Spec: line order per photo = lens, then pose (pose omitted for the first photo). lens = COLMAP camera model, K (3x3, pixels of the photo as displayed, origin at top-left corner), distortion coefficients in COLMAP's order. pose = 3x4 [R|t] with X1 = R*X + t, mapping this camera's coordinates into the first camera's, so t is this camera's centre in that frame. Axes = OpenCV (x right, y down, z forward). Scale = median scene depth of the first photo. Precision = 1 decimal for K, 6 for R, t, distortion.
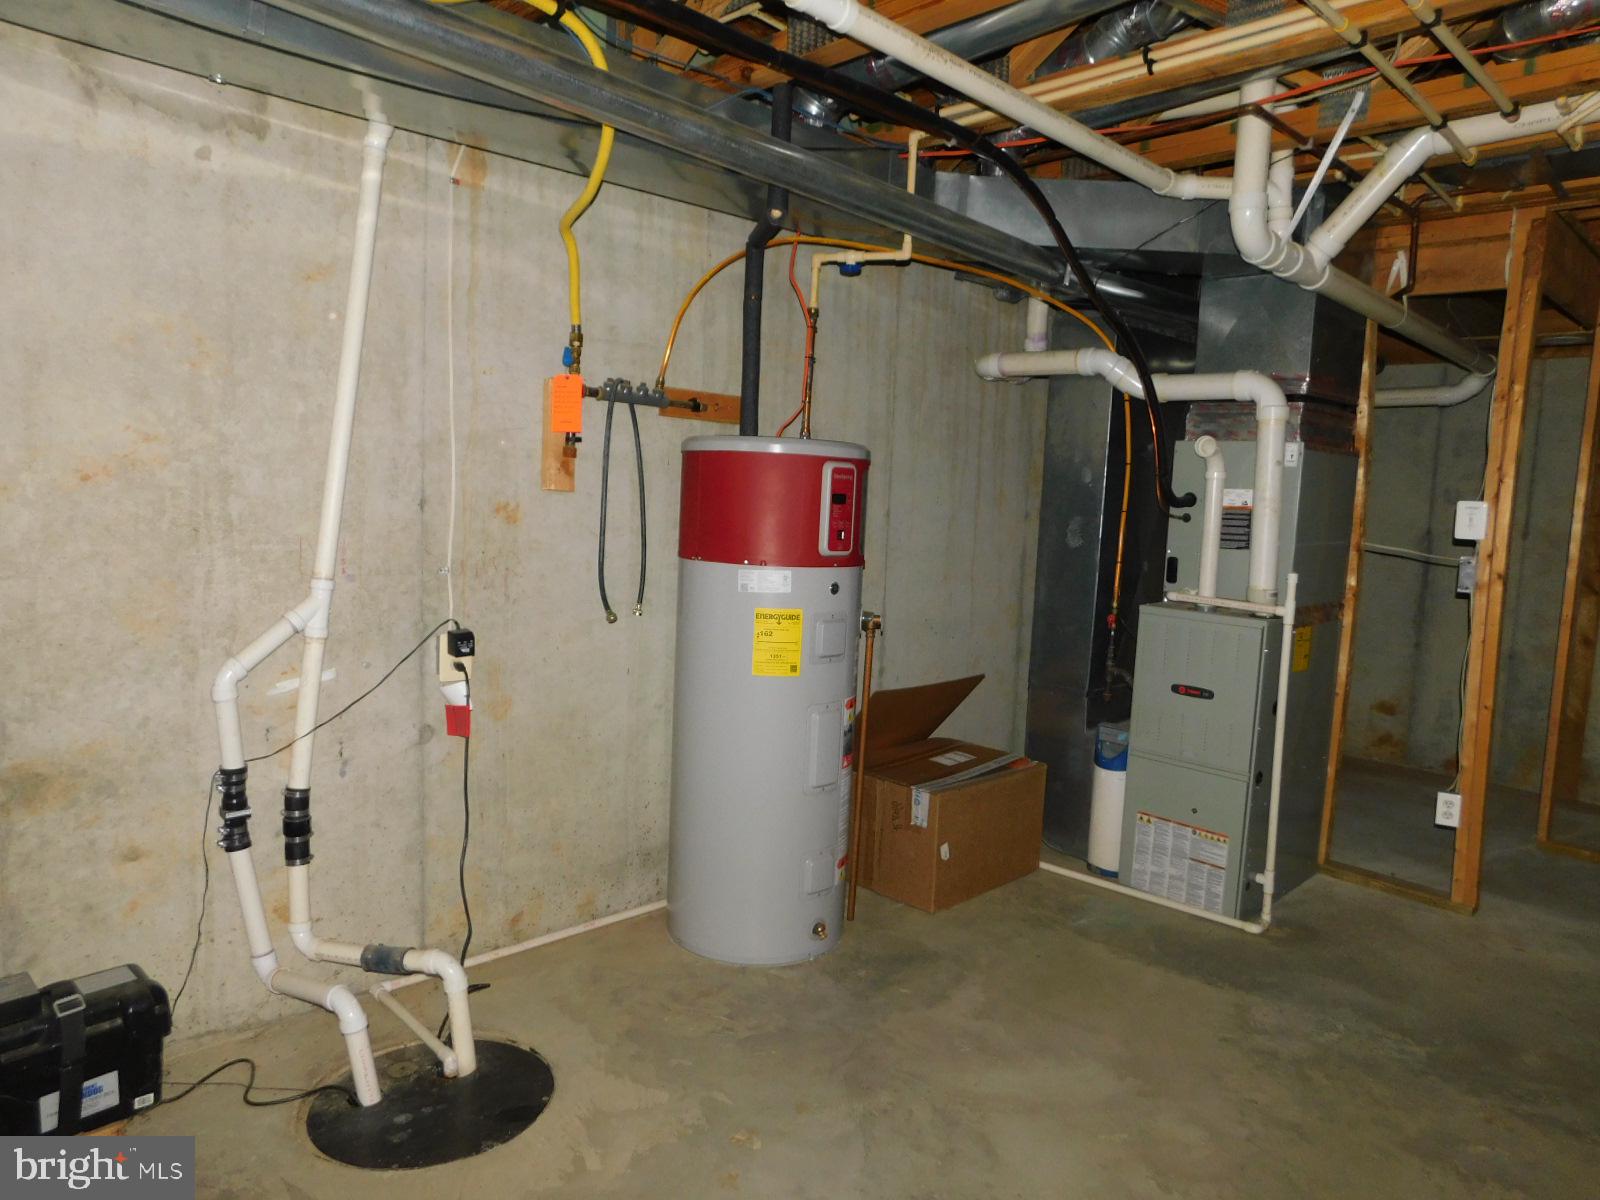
lens RADIAL K [[1066.5, 0, 800.0], [0, 1066.5, 600.0], [0, 0, 1]] dist [-0.019346, -0.001605]
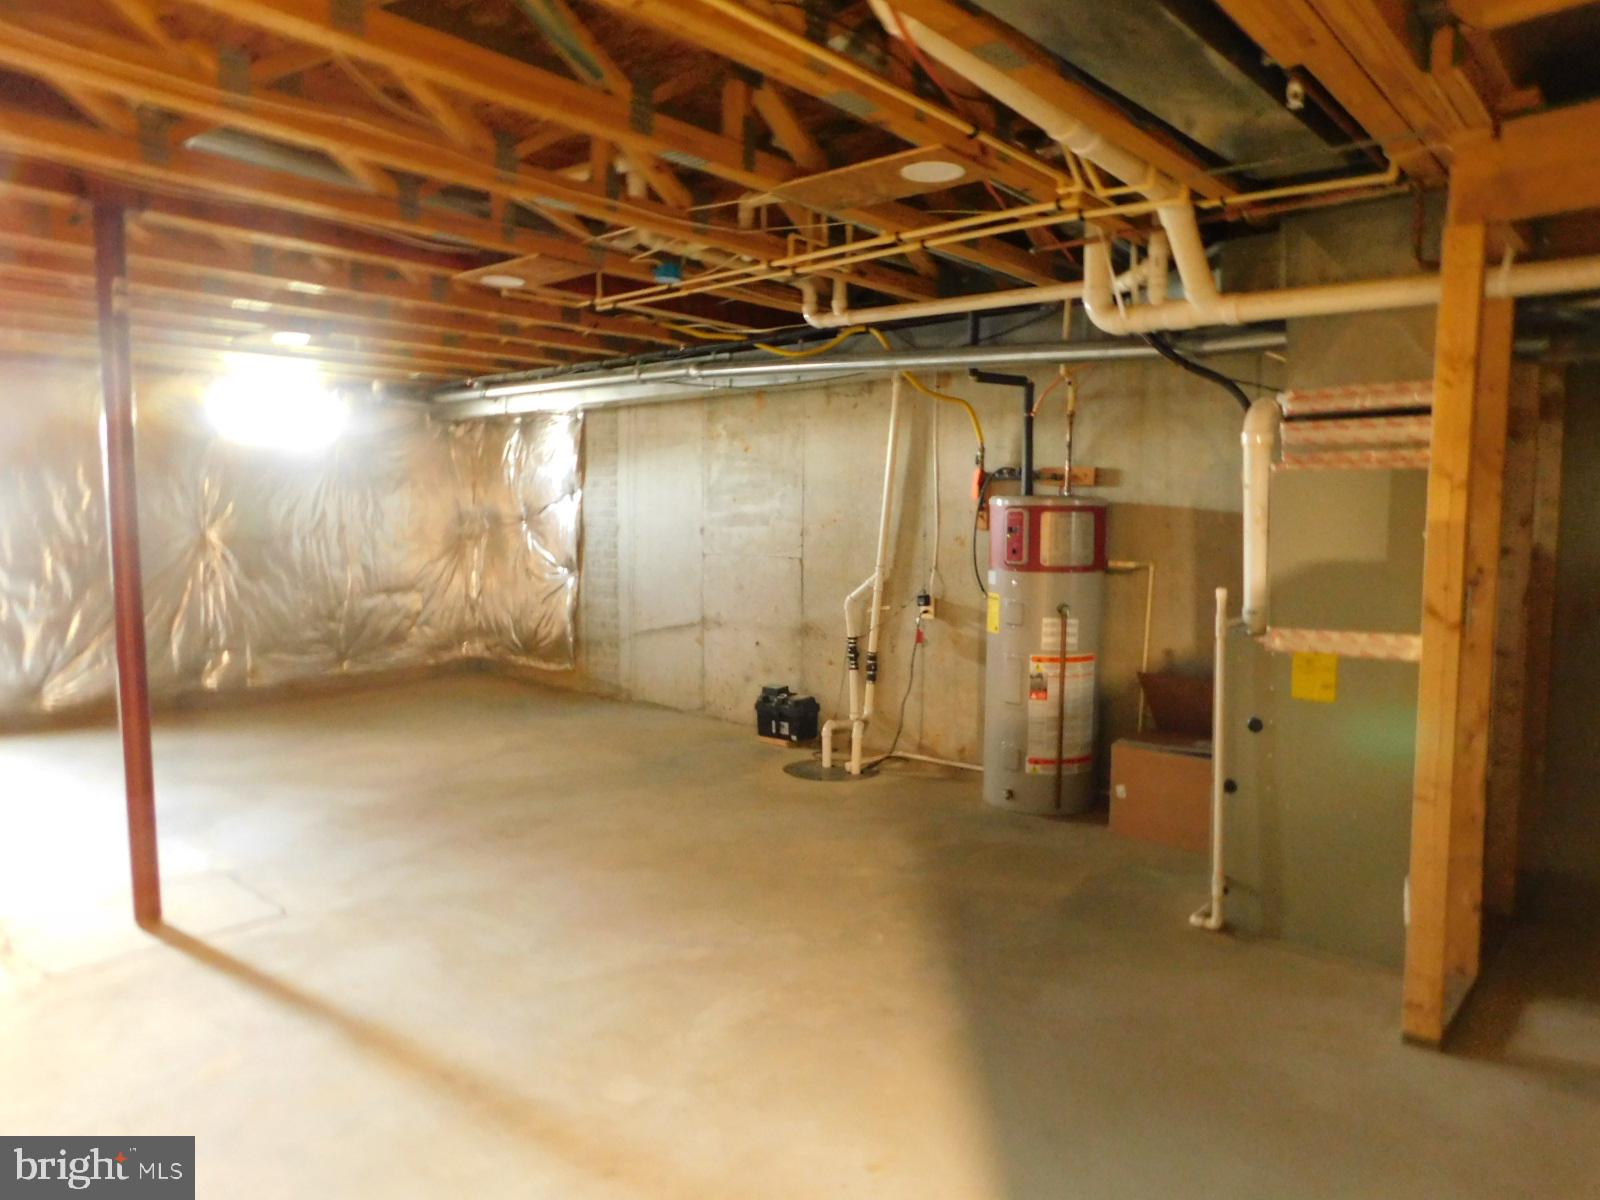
lens RADIAL K [[1066.5, 0, 800.0], [0, 1066.5, 600.0], [0, 0, 1]] dist [-0.019346, -0.001605]
pose [[0.098774, 0.039506, -0.994325, 2.020326], [-0.086838, 0.995742, 0.030936, -0.004947], [0.991314, 0.083289, 0.101784, 0.576863]]
